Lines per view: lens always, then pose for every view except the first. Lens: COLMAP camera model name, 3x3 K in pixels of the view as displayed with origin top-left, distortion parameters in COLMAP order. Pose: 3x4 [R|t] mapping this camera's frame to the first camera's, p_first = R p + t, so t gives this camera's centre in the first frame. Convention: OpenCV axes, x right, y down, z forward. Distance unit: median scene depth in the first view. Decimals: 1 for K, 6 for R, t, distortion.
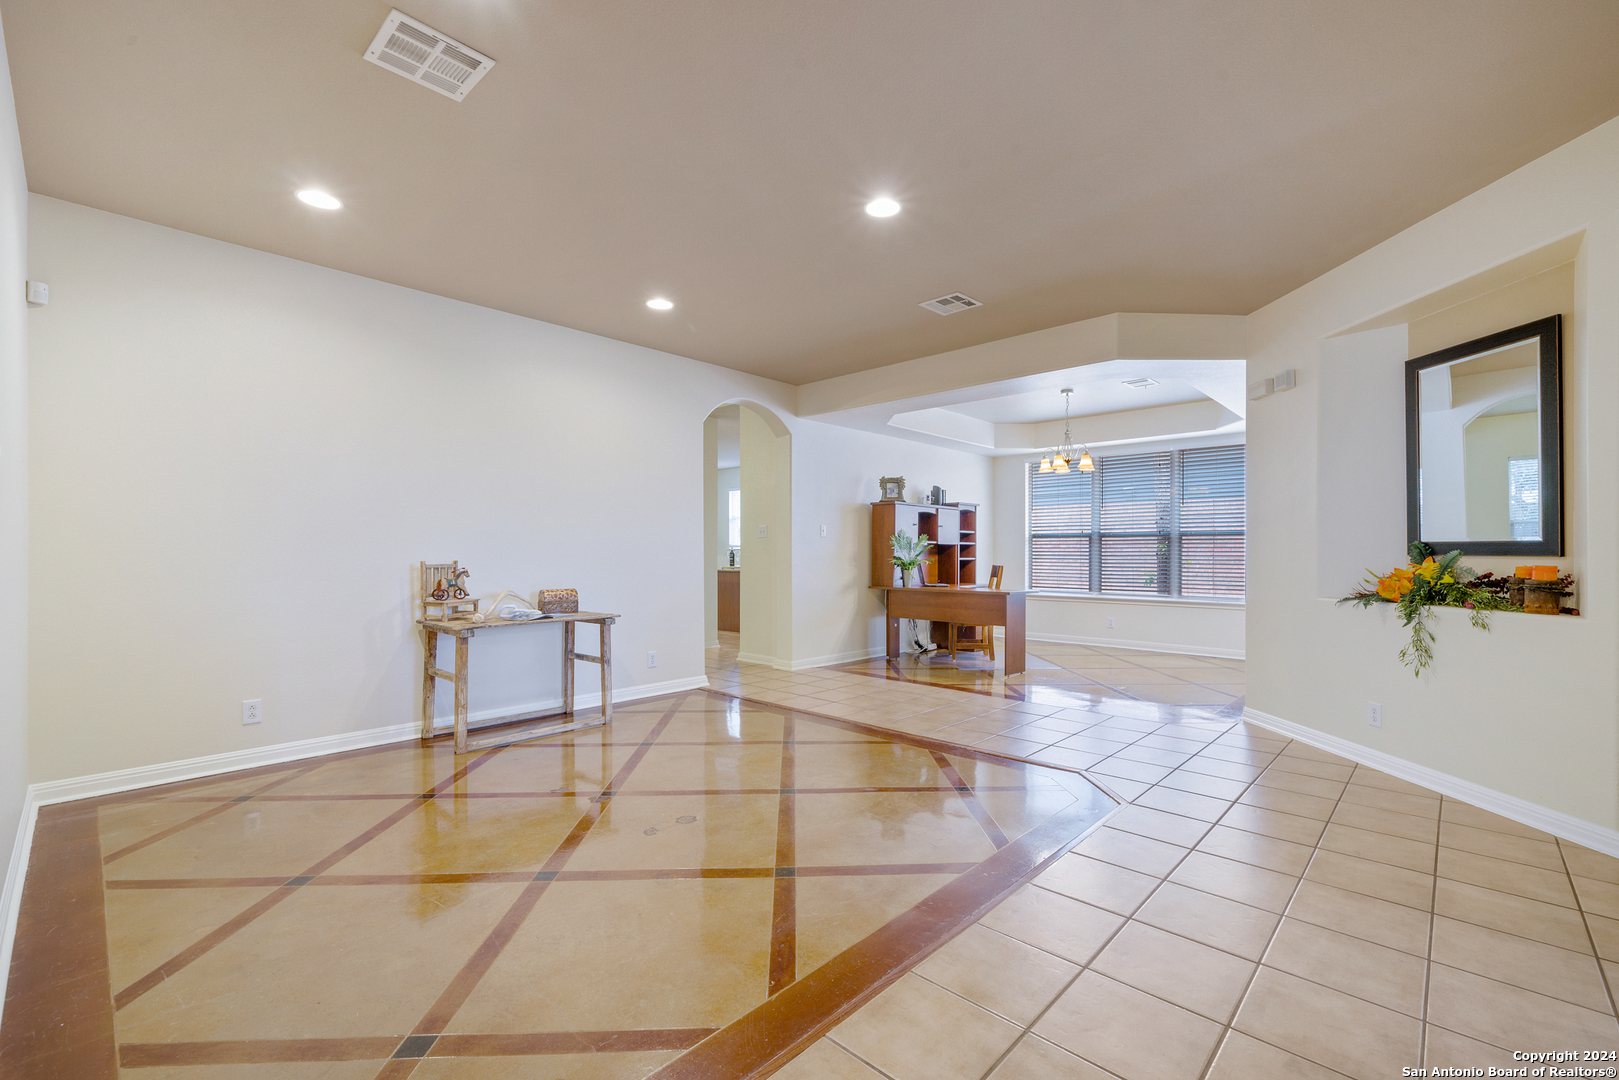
lens RADIAL K [[685.4, 0, 811.6], [0, 685.4, 555.3], [0, 0, 1]] dist [0.001271, 0.000004]
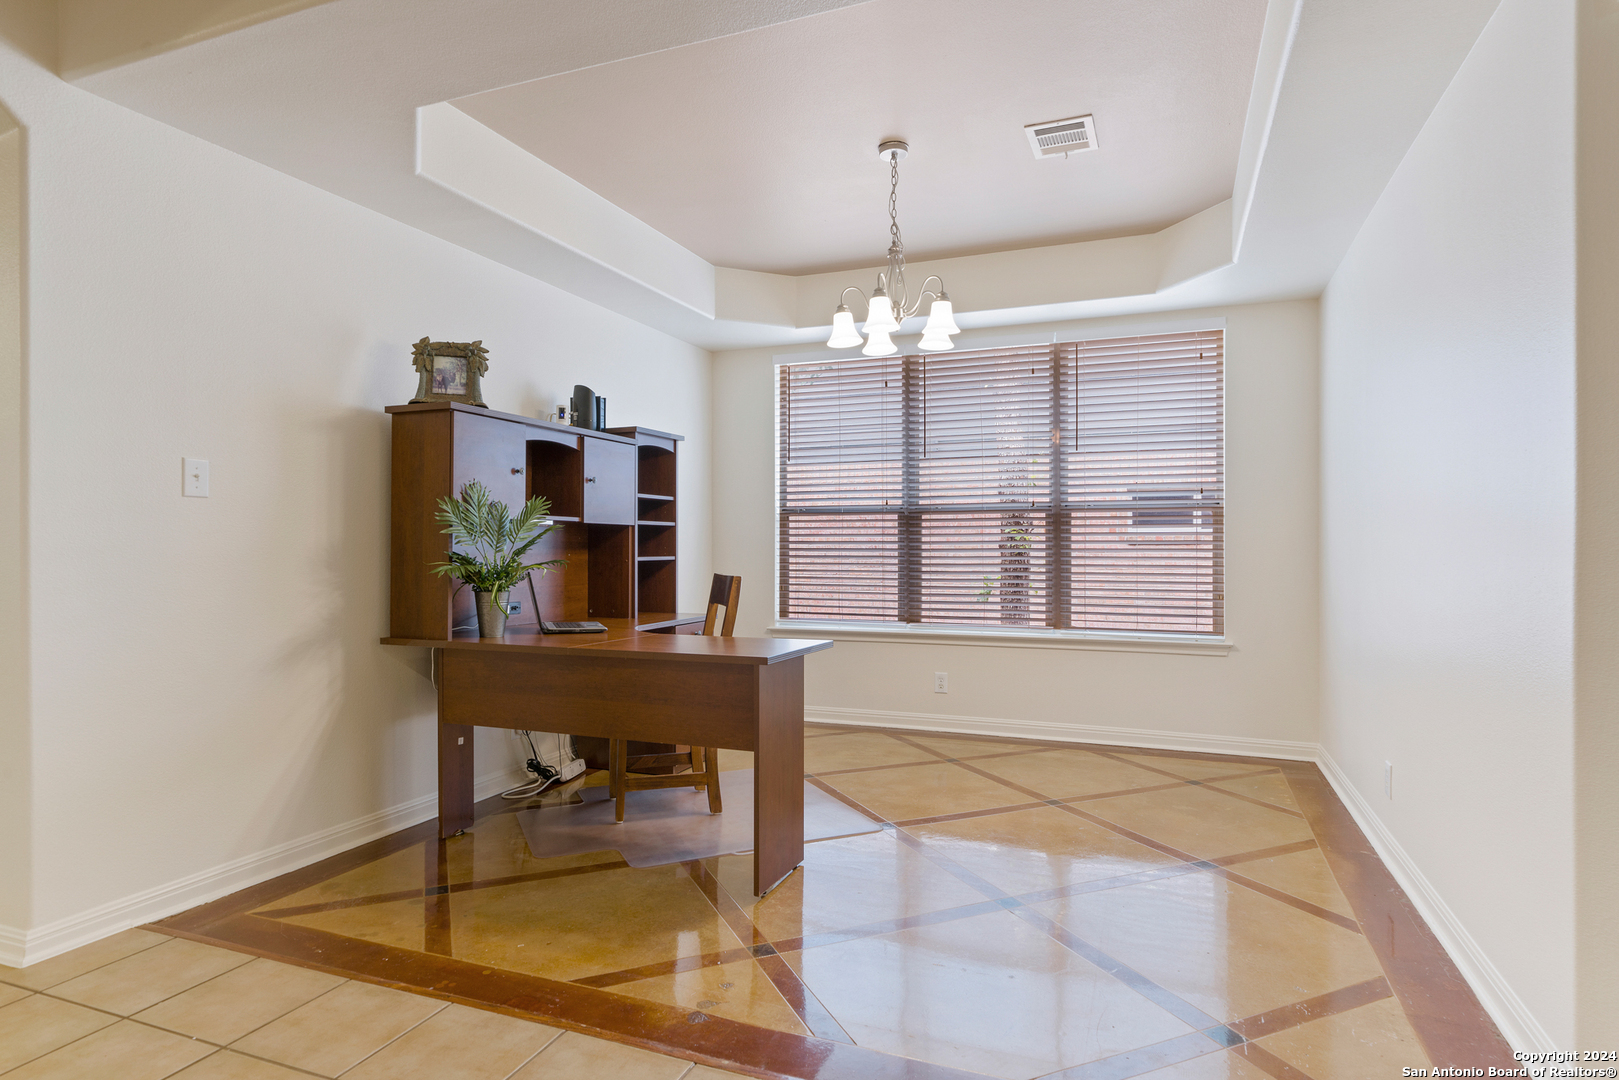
lens RADIAL K [[887.3, 0, 810.2], [0, 887.3, 548.6], [0, 0, 1]] dist [0.005164, 0.000666]
pose [[0.929712, -0.003475, 0.368272, 0.117996], [0.002348, 0.999991, 0.003506, -0.003044], [-0.368281, -0.002395, 0.929712, 0.470856]]
